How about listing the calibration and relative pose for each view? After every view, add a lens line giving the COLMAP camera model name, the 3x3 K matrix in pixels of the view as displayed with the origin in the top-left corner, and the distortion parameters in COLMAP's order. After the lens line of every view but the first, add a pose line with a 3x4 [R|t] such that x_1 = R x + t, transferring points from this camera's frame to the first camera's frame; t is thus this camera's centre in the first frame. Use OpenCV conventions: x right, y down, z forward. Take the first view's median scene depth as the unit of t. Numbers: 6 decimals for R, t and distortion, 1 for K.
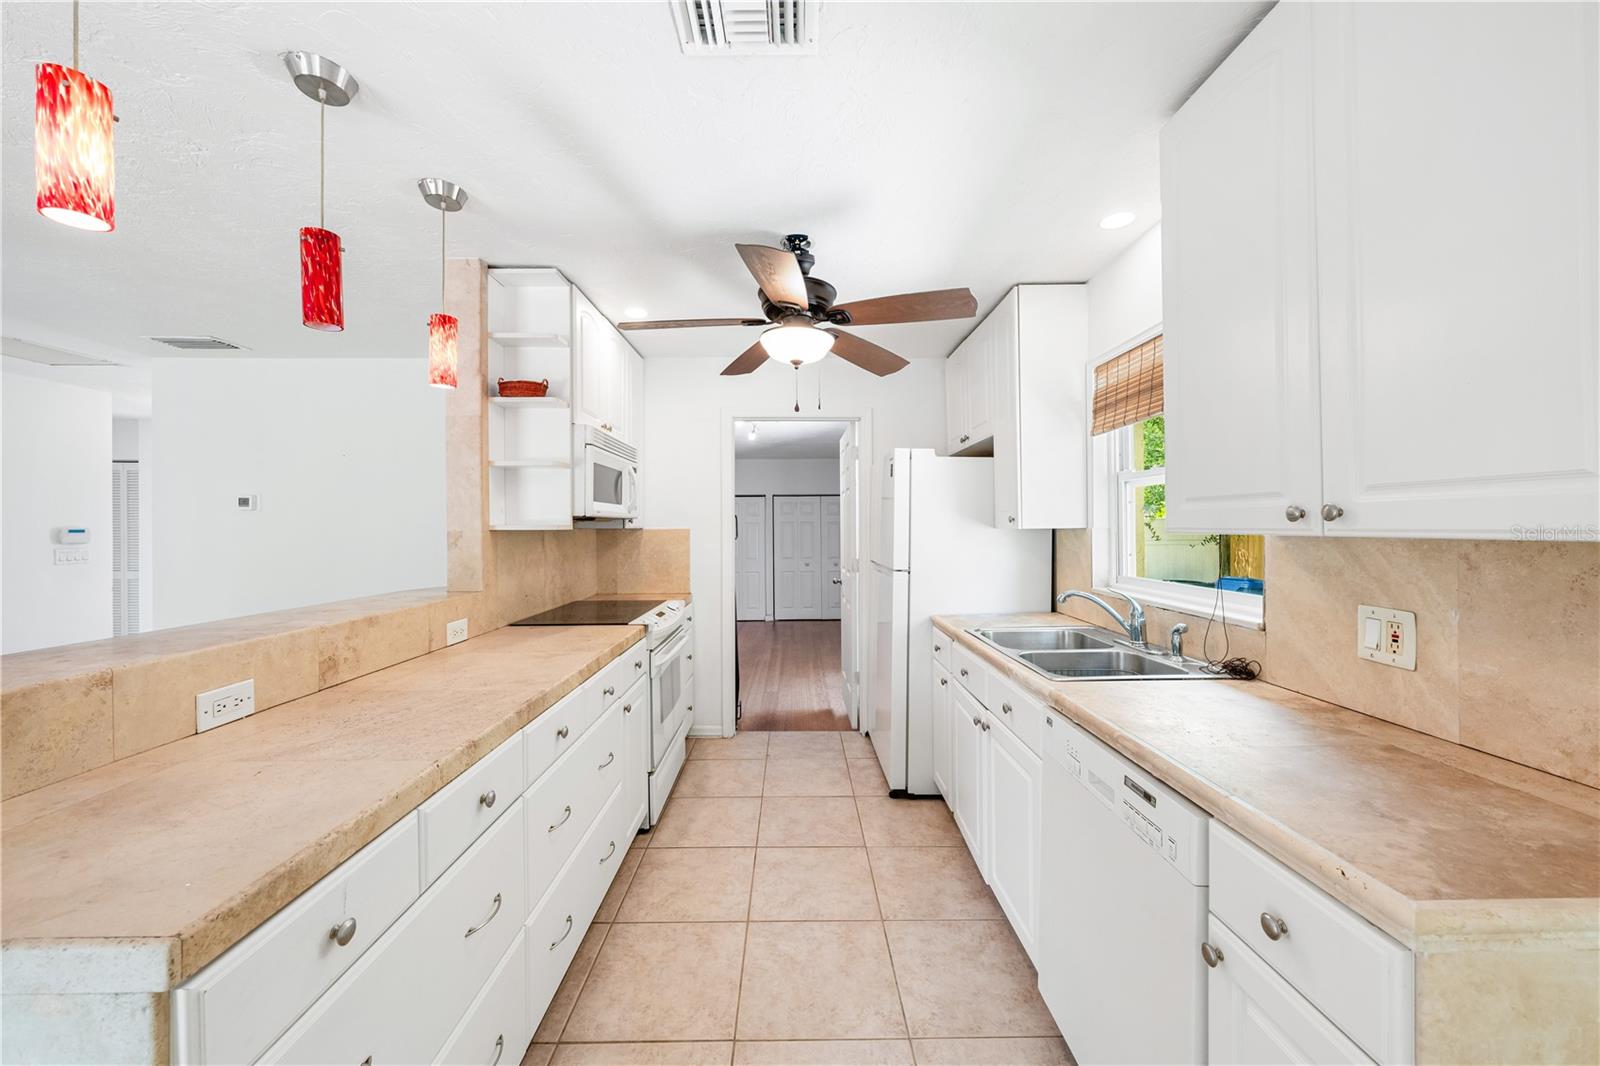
lens RADIAL K [[580.7, 0, 800.6], [0, 580.7, 524.4], [0, 0, 1]] dist [-0.002359, 0.000063]
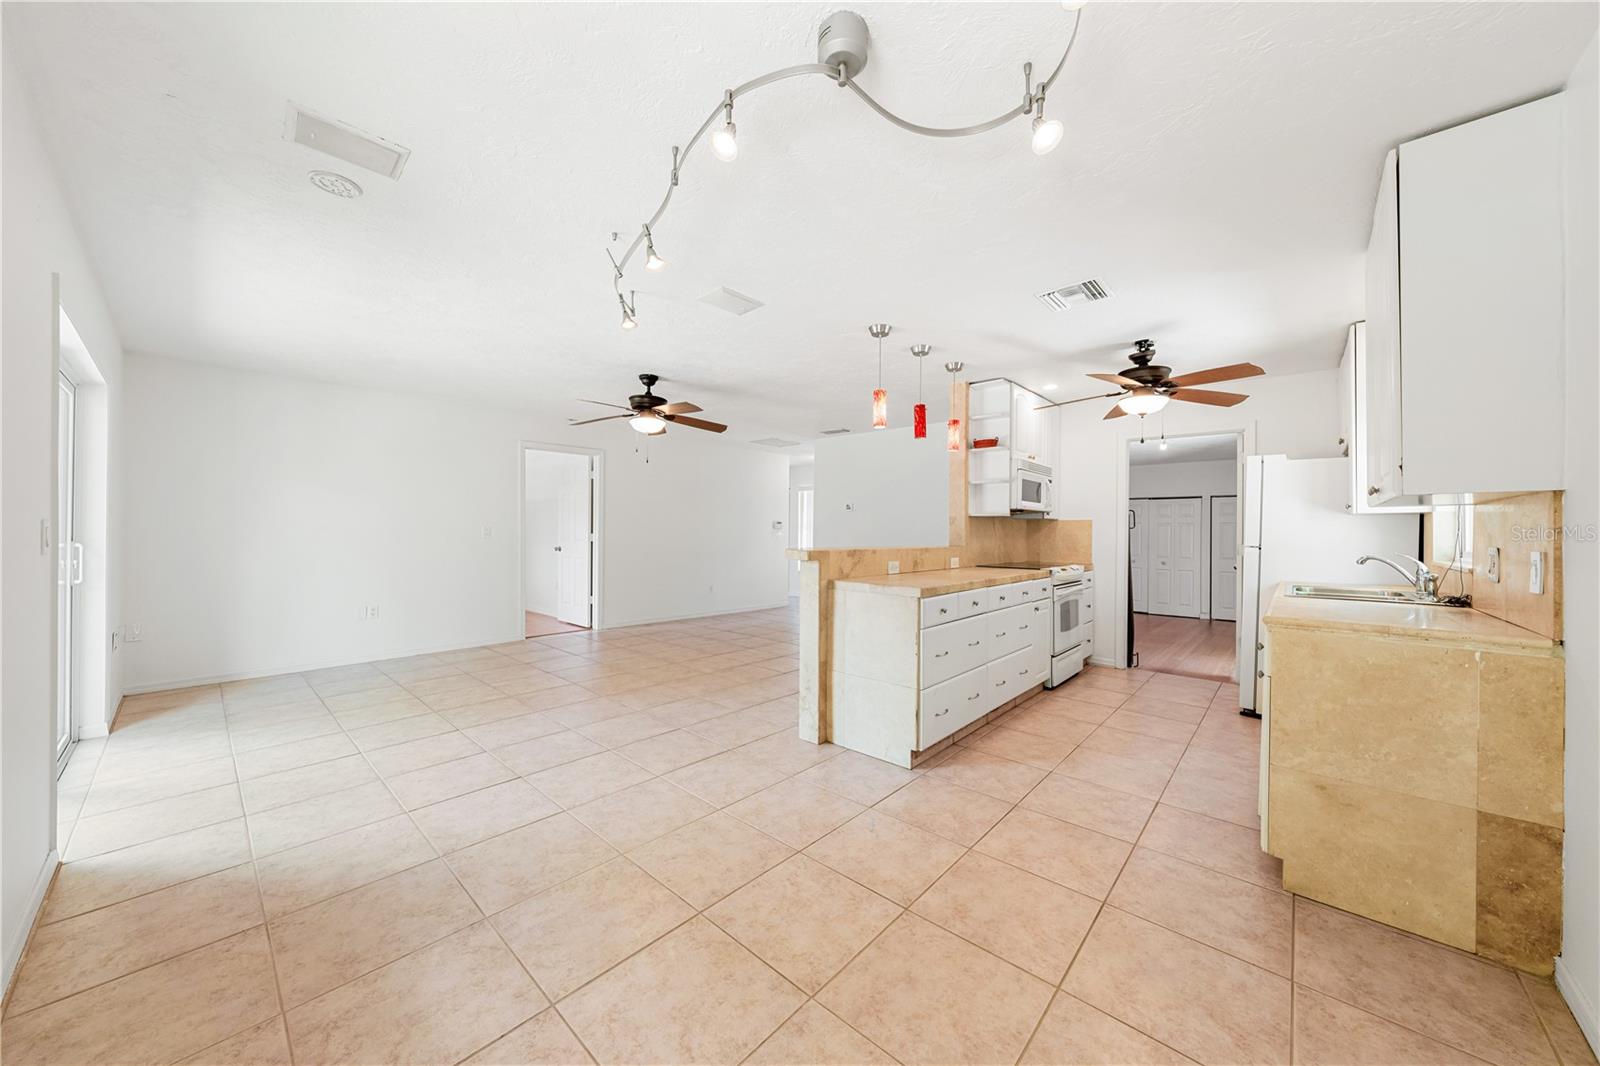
lens RADIAL K [[555.2, 0, 802.2], [0, 555.2, 530.4], [0, 0, 1]] dist [-0.003513, -0.000076]
pose [[0.734402, 0.010011, -0.678641, 0.382007], [-0.011499, 0.999931, 0.002306, 0.069036], [0.678617, 0.006110, 0.734467, -0.889998]]
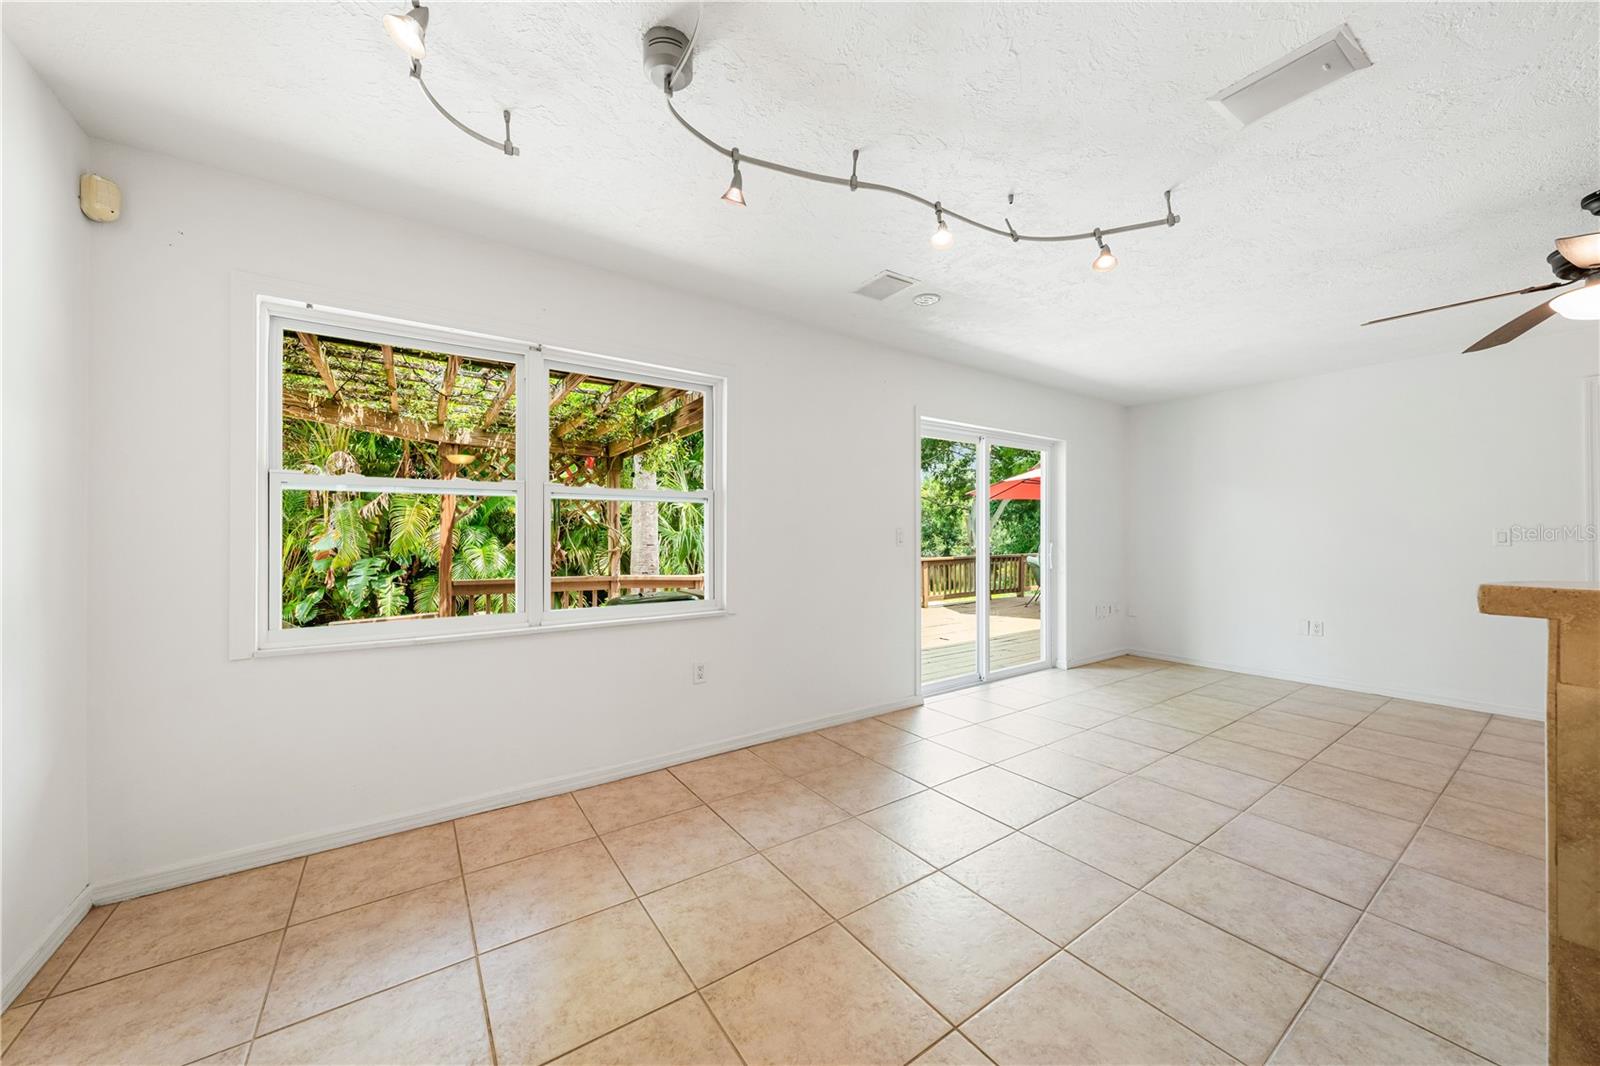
lens RADIAL K [[570.2, 0, 799.2], [0, 570.2, 529.1], [0, 0, 1]] dist [-0.004426, 0.000165]
pose [[-0.827515, 0.000934, -0.561443, 0.226013], [0.003520, 0.999988, -0.003525, 0.072775], [0.561433, -0.004893, -0.827508, 0.285322]]
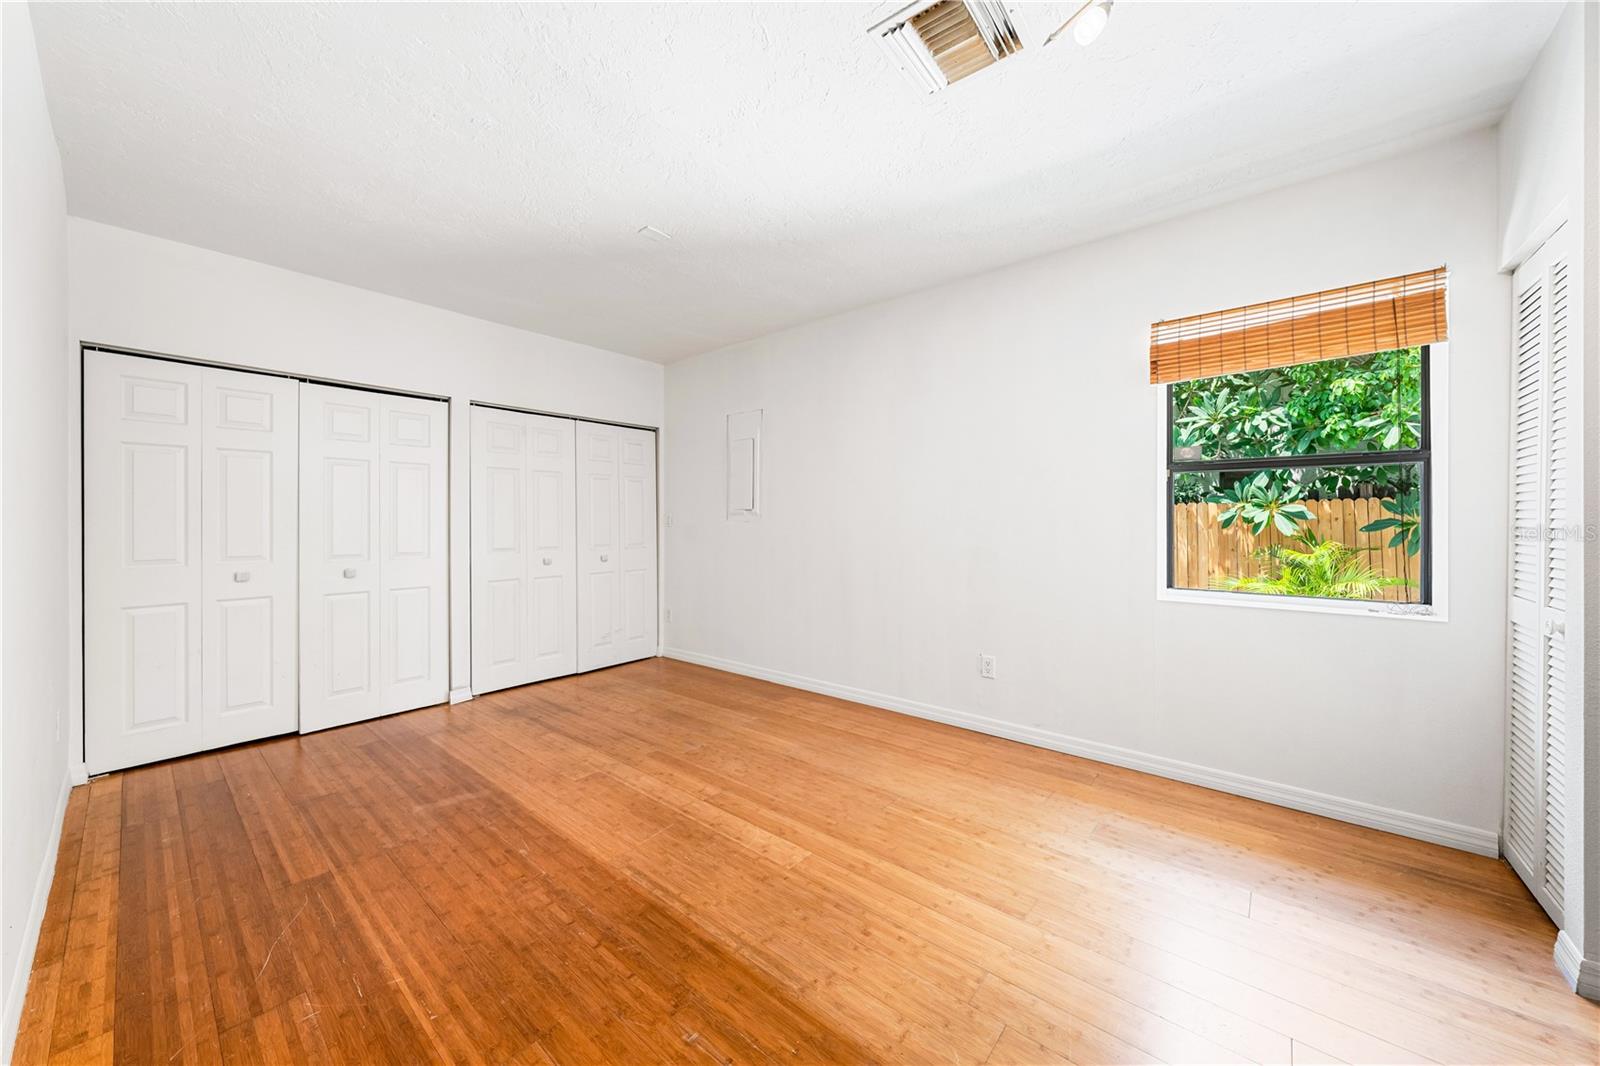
lens RADIAL K [[570.2, 0, 799.2], [0, 570.2, 529.1], [0, 0, 1]] dist [-0.004426, 0.000165]
pose [[0.653494, -0.007048, 0.756898, -0.901251], [-0.008055, 0.999835, 0.016265, 0.146257], [-0.756888, -0.016726, 0.653330, 2.437763]]
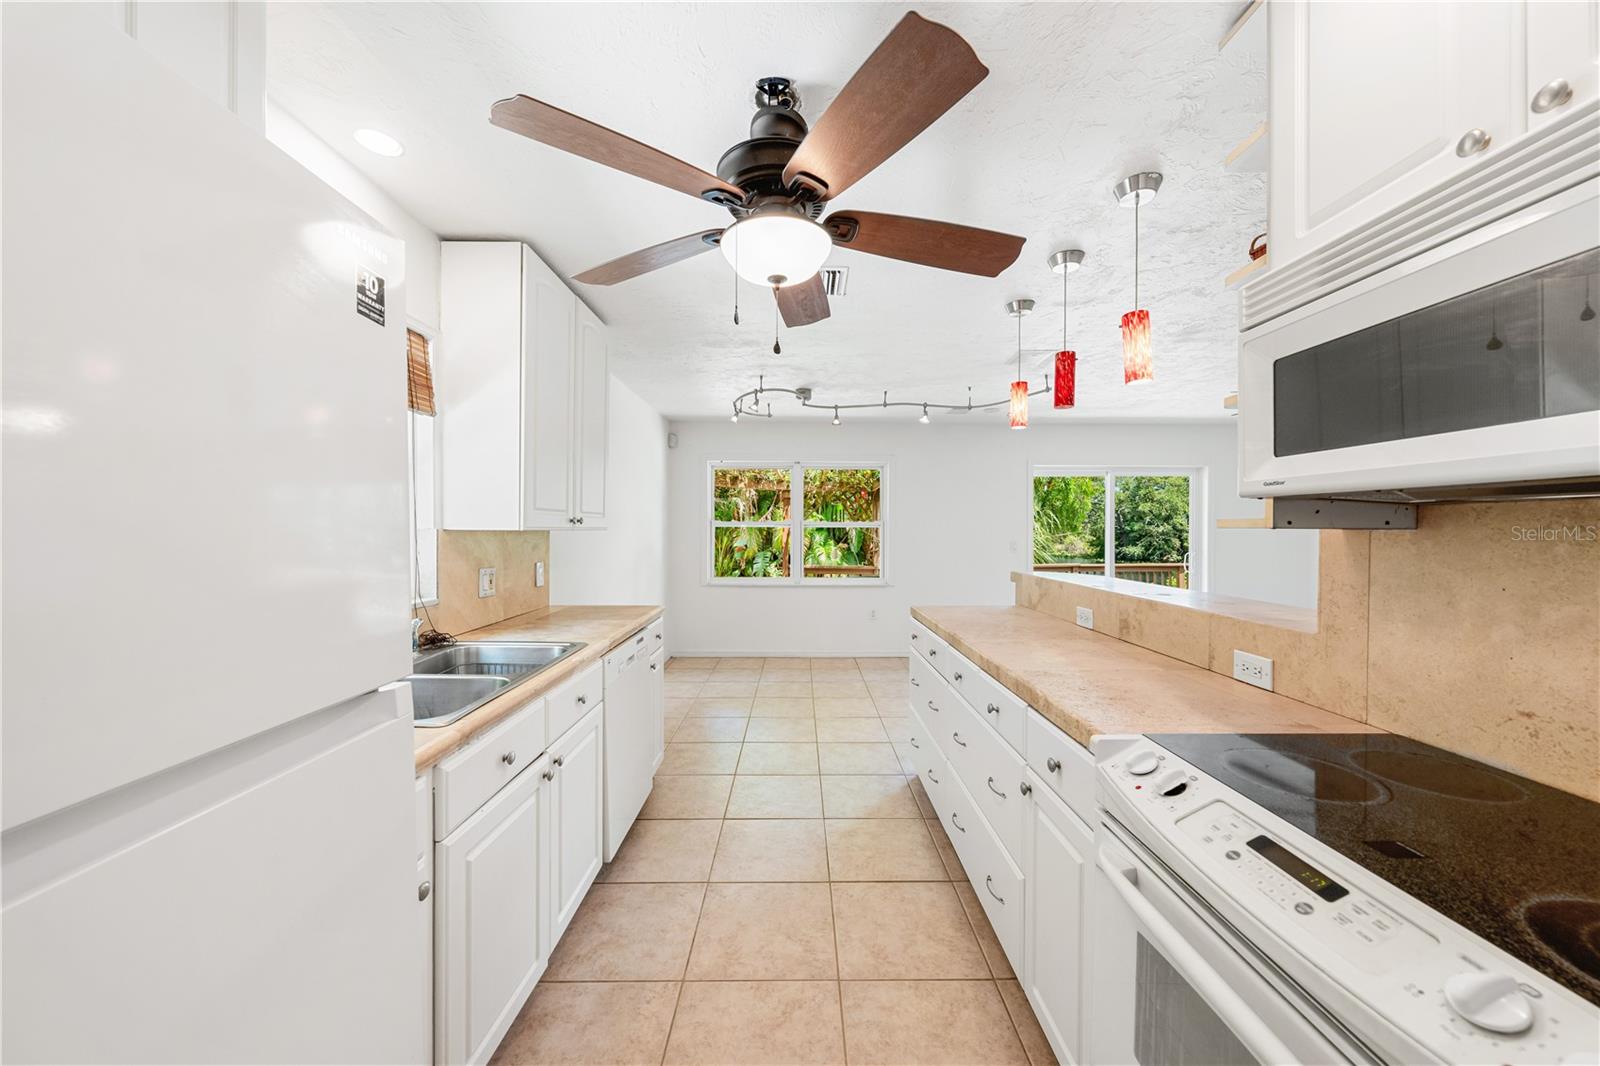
lens RADIAL K [[555.2, 0, 802.2], [0, 555.2, 530.4], [0, 0, 1]] dist [-0.003513, -0.000076]
pose [[-0.999978, 0.002008, 0.006322, -0.040199], [0.002002, 0.999998, -0.000861, 0.012929], [-0.006324, -0.000849, -0.999980, 1.728152]]
